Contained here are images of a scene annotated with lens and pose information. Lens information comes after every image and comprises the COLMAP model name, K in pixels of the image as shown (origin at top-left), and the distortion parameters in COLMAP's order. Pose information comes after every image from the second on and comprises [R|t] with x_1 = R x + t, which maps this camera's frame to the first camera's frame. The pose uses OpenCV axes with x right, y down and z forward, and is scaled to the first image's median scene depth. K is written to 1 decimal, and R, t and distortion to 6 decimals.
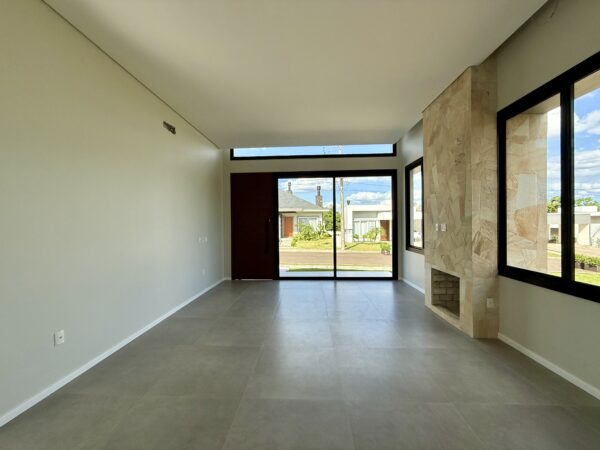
lens RADIAL K [[238.9, 0, 298.2], [0, 238.9, 224.6], [0, 0, 1]] dist [0.000265, -0.000006]
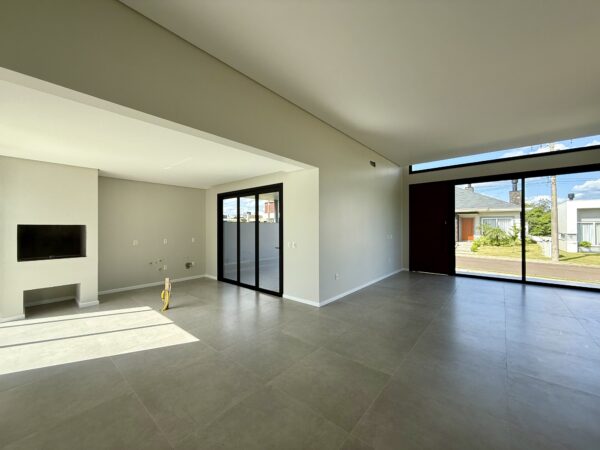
lens RADIAL K [[238.9, 0, 298.2], [0, 238.9, 224.6], [0, 0, 1]] dist [0.000265, -0.000006]
pose [[0.790145, 0.003200, -0.612912, 0.007089], [-0.007849, 0.999957, -0.004899, 0.000843], [0.612870, 0.008682, 0.790136, -0.101039]]
